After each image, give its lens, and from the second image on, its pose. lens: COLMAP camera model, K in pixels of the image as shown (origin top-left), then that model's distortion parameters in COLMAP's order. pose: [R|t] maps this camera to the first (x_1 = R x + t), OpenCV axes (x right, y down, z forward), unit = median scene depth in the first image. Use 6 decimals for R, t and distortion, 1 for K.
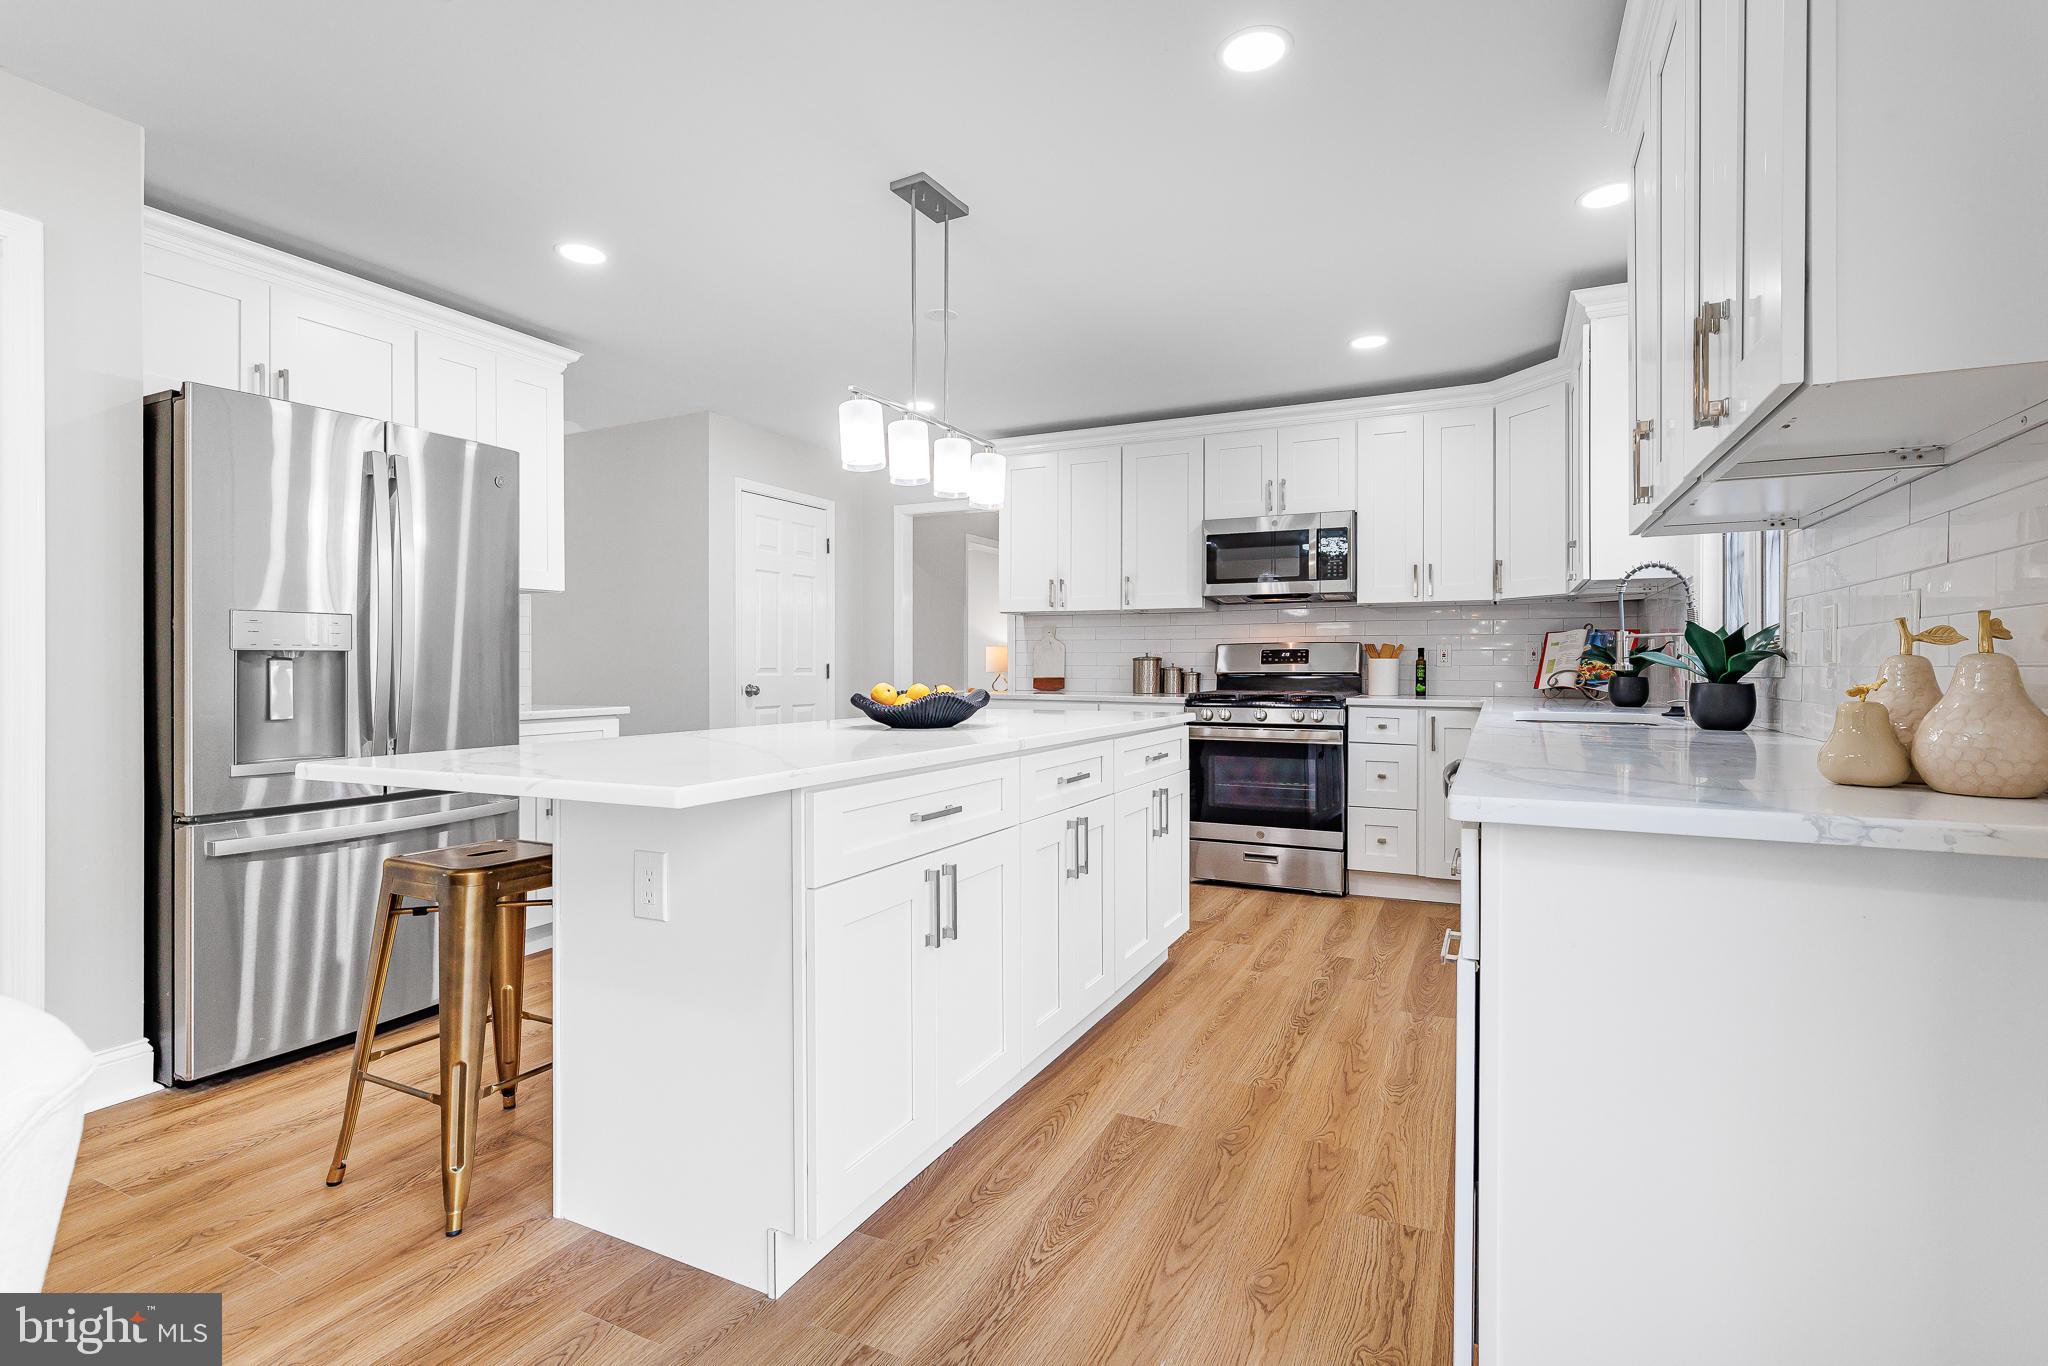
lens RADIAL K [[963.3, 0, 1019.7], [0, 963.3, 663.1], [0, 0, 1]] dist [-0.005265, 0.002385]
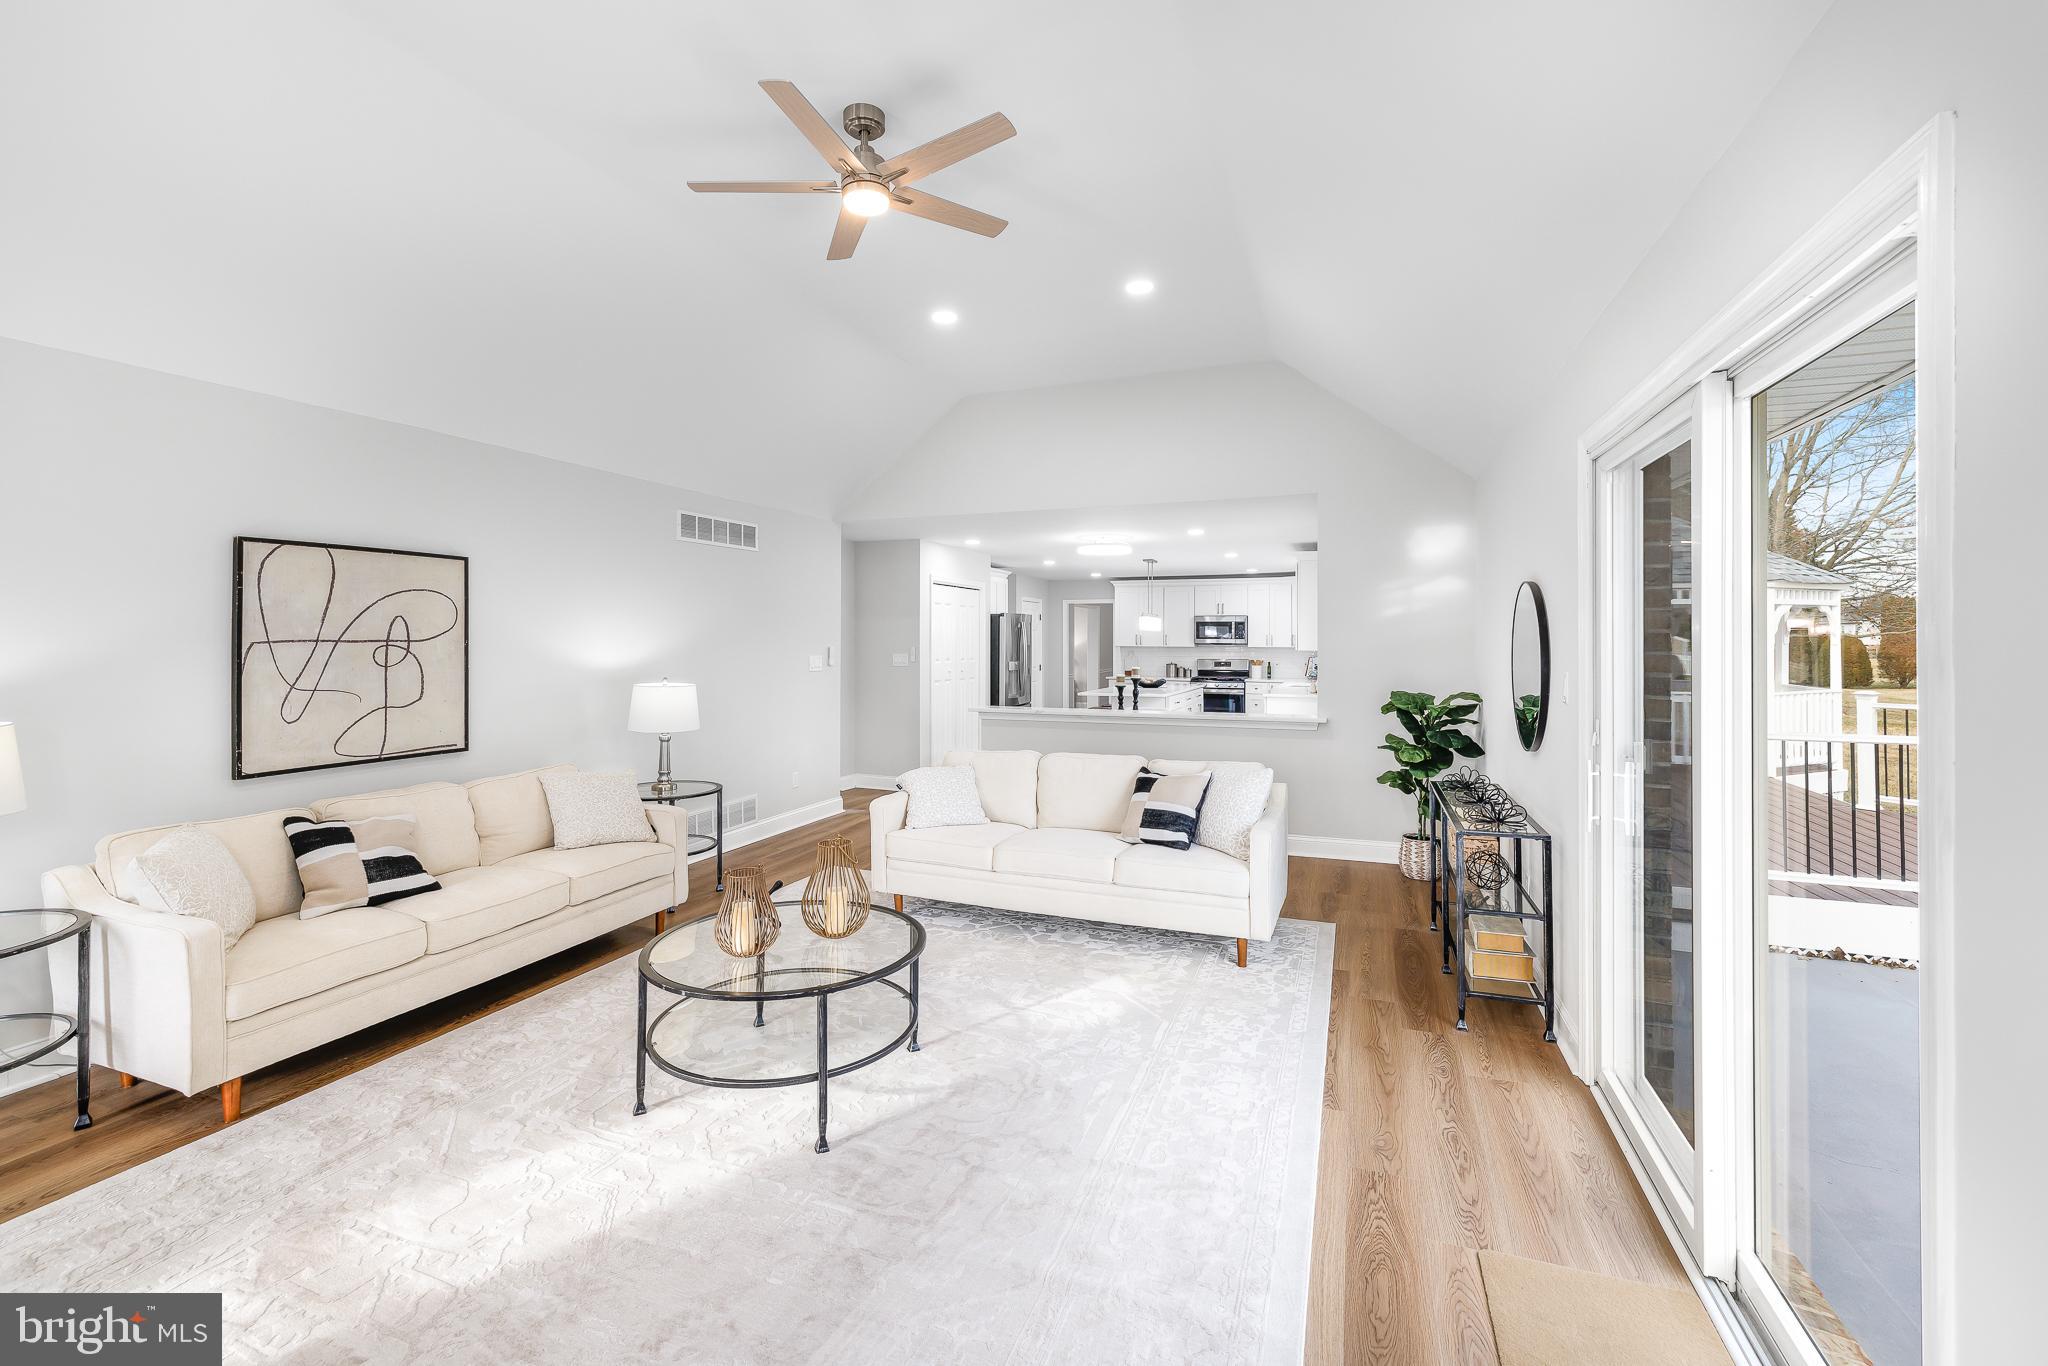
lens RADIAL K [[864.3, 0, 1005.8], [0, 864.3, 642.4], [0, 0, 1]] dist [0.008124, -0.000395]
pose [[0.996969, 0.003407, 0.077727, -0.695934], [-0.003333, 0.999994, -0.001083, -0.082227], [-0.077730, 0.000821, 0.996974, -1.849954]]
